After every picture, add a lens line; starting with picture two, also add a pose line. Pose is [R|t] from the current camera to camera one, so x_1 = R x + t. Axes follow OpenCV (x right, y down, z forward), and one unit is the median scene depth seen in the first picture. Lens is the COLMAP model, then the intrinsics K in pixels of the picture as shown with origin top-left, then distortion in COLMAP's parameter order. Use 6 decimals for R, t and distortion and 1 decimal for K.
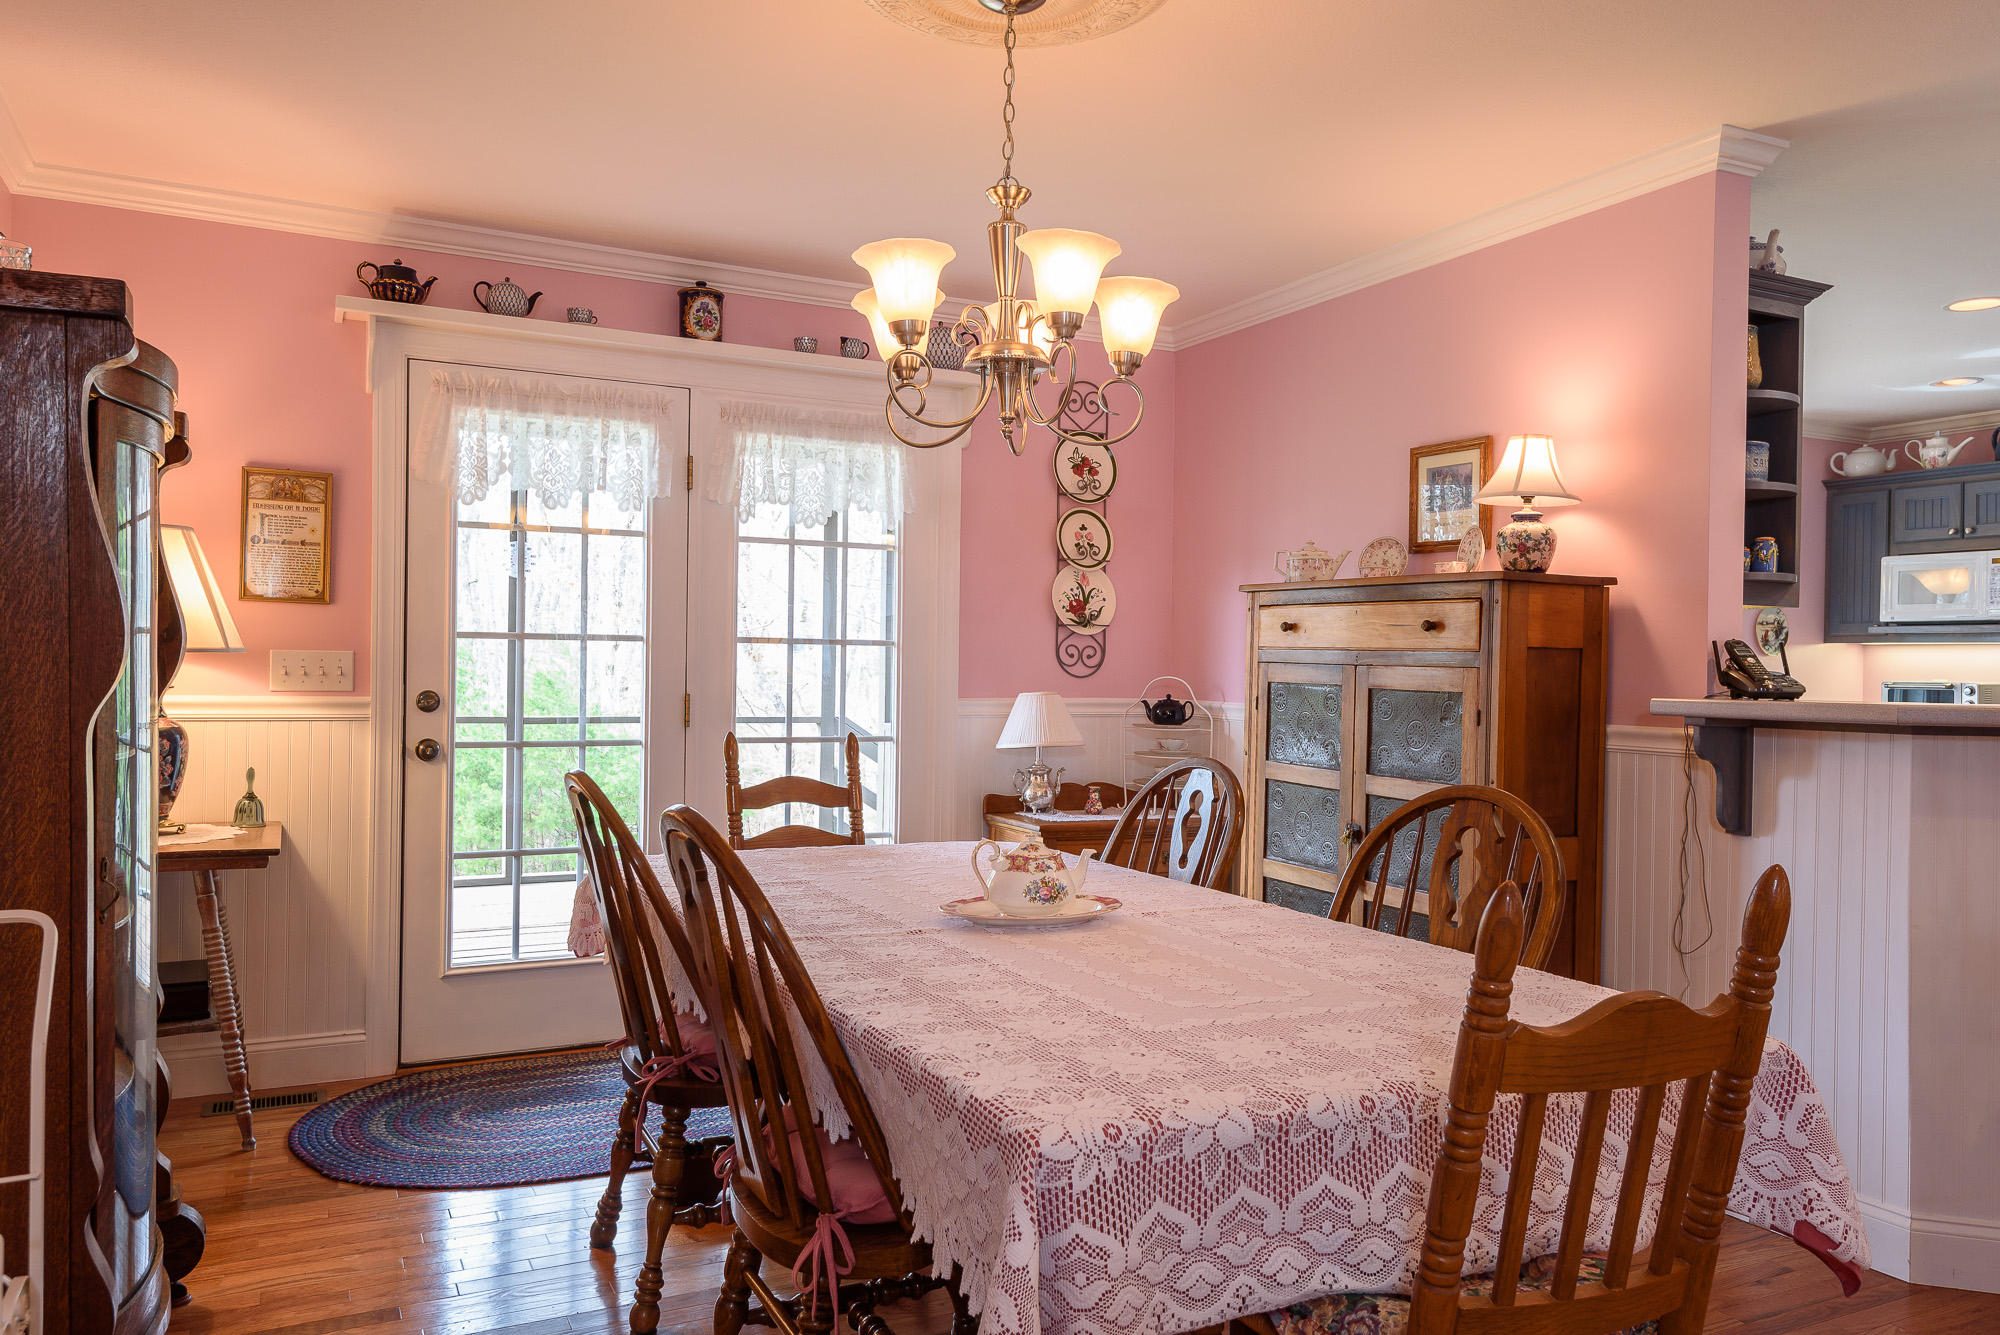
lens RADIAL K [[1452.6, 0, 1011.5], [0, 1452.6, 676.0], [0, 0, 1]] dist [0.030569, -0.019802]
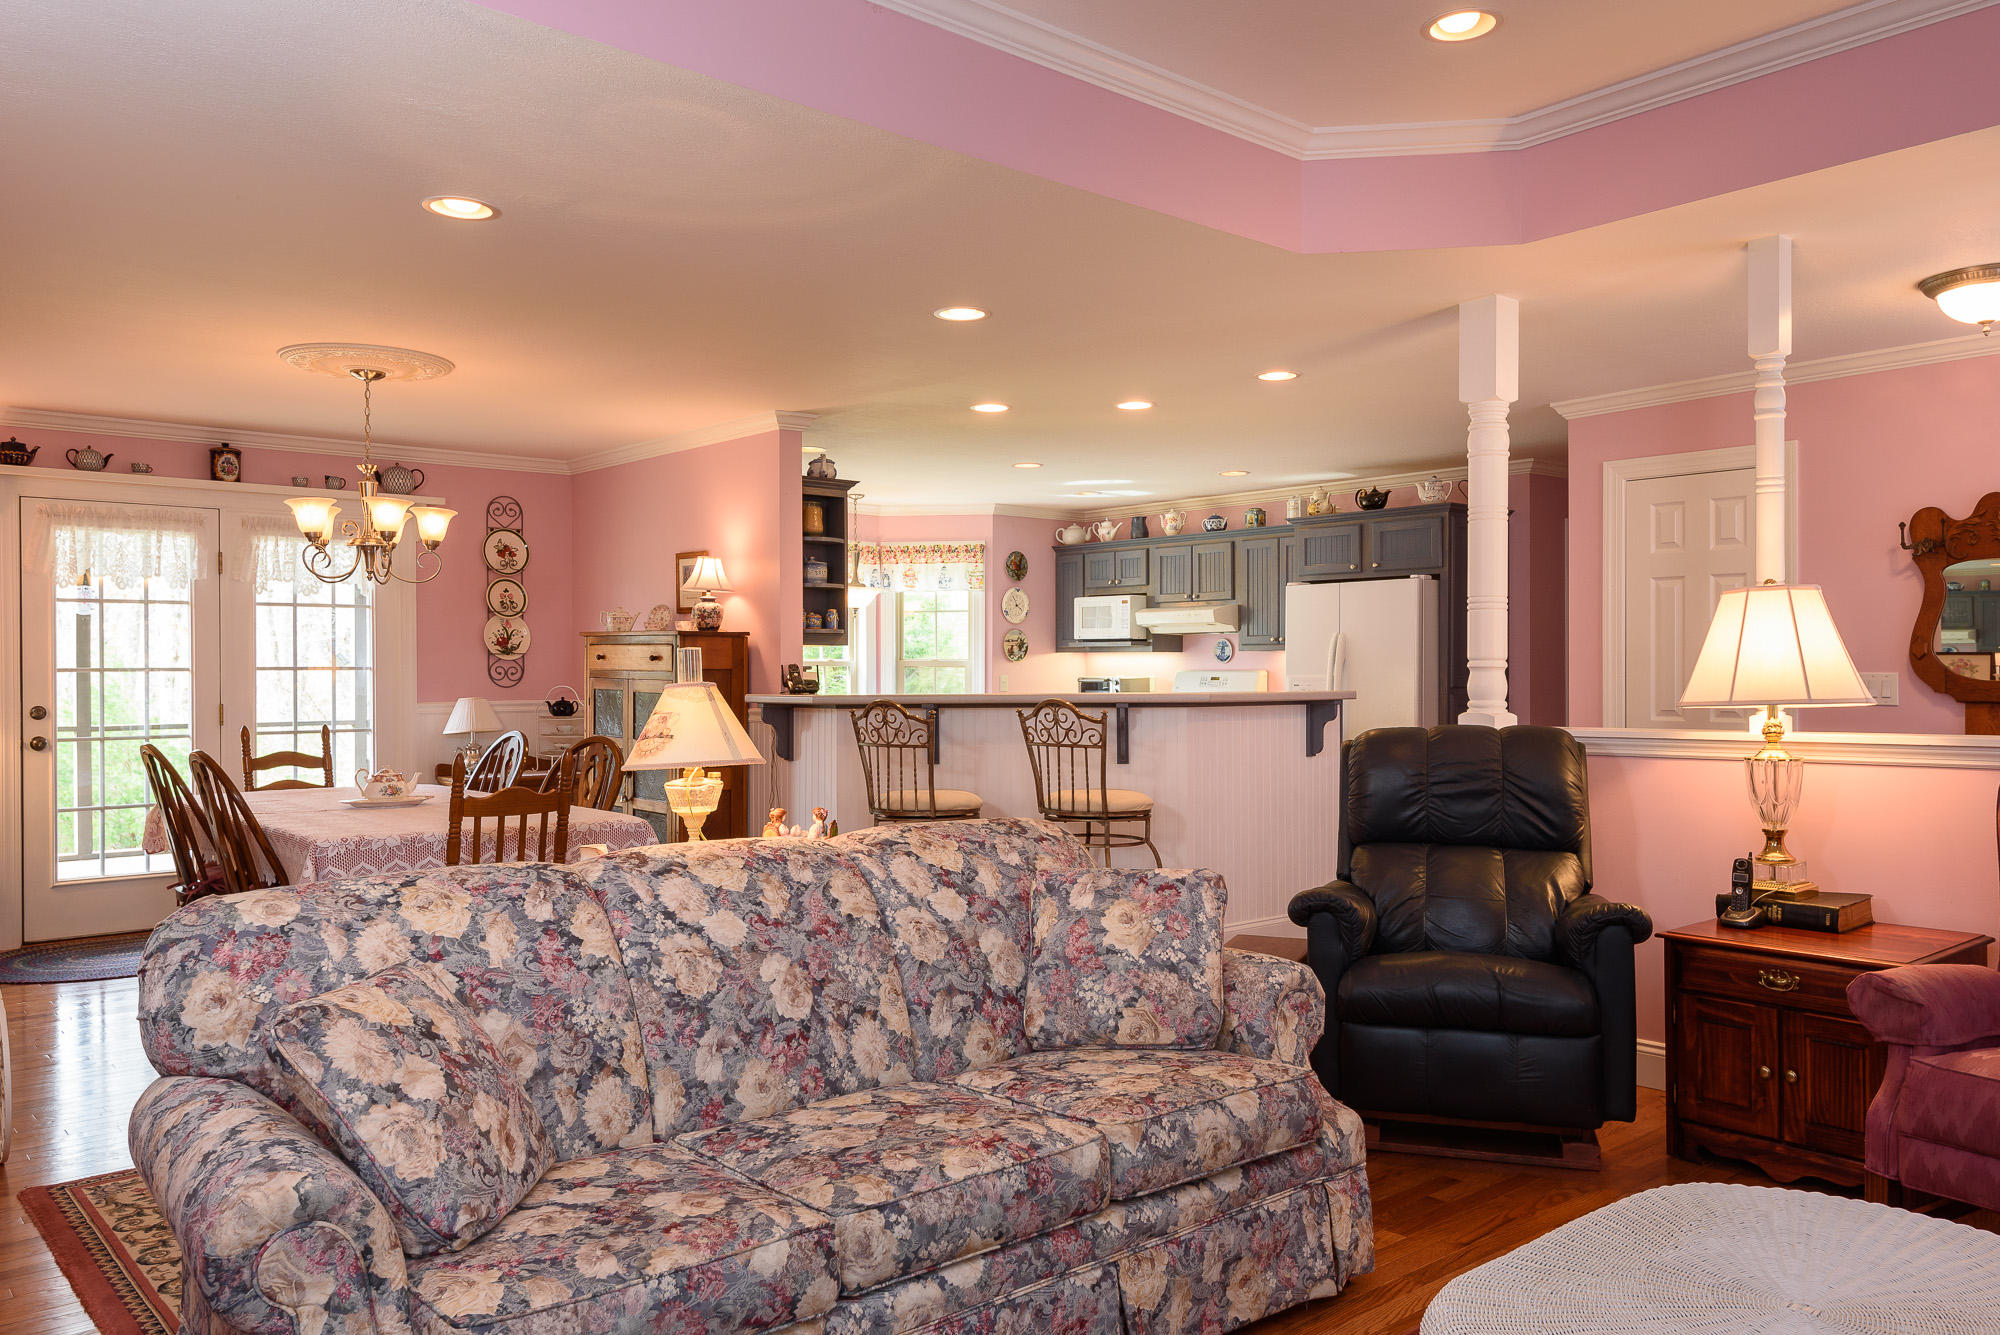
lens RADIAL K [[1452.6, 0, 1003.3], [0, 1452.6, 677.4], [0, 0, 1]] dist [0.030569, -0.019802]
pose [[0.969396, -0.019476, 0.244728, 0.215222], [0.018830, 0.999810, 0.004981, -0.008660], [-0.244778, -0.000220, 0.969579, -0.758871]]
